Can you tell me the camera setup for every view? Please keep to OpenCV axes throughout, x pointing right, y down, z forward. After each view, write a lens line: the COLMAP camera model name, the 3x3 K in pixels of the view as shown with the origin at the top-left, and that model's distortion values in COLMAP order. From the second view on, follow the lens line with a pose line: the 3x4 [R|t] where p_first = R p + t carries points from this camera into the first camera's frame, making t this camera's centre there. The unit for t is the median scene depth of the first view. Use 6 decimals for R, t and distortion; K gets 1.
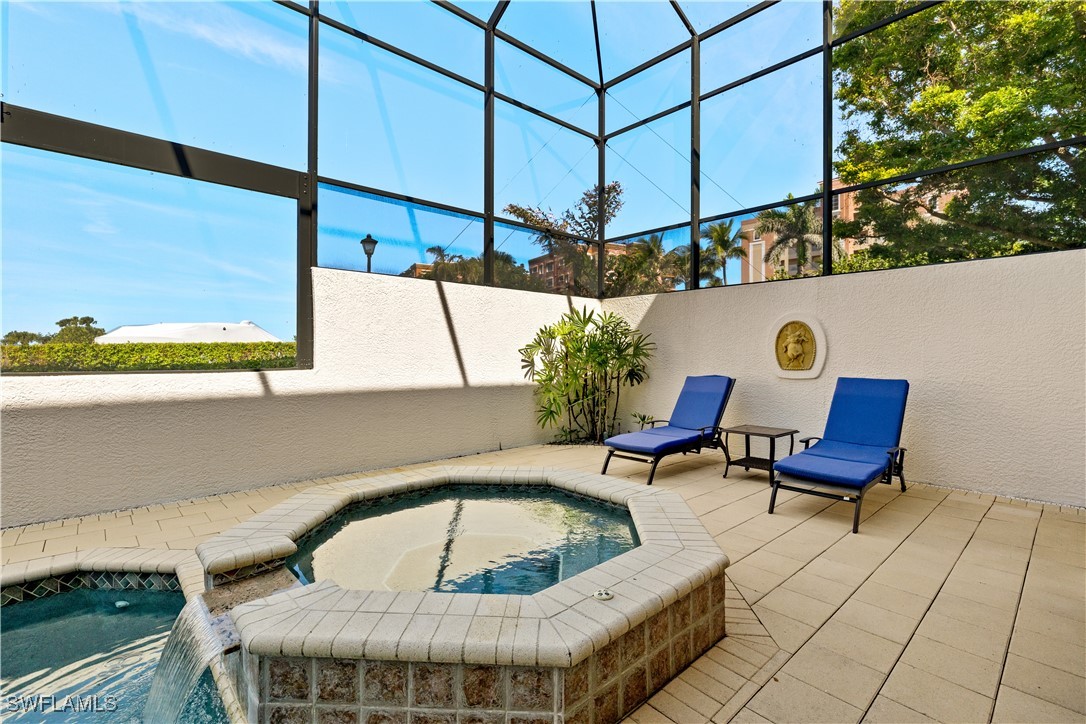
lens RADIAL K [[499.3, 0, 541.9], [0, 499.3, 357.2], [0, 0, 1]] dist [-0.015854, -0.000260]
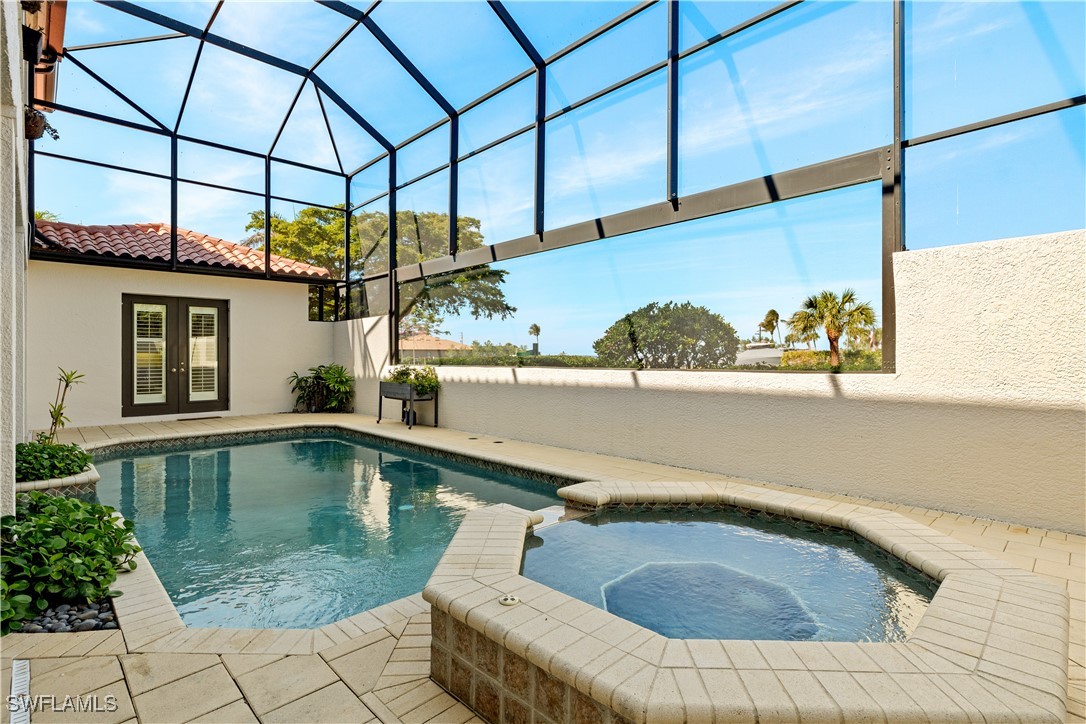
lens RADIAL K [[532.0, 0, 543.4], [0, 532.0, 356.3], [0, 0, 1]] dist [0.002133, -0.000130]
pose [[0.021486, -0.004838, -0.999757, 0.450603], [-0.001141, 0.999988, -0.004864, 0.000439], [0.999768, 0.001245, 0.021480, 0.401292]]
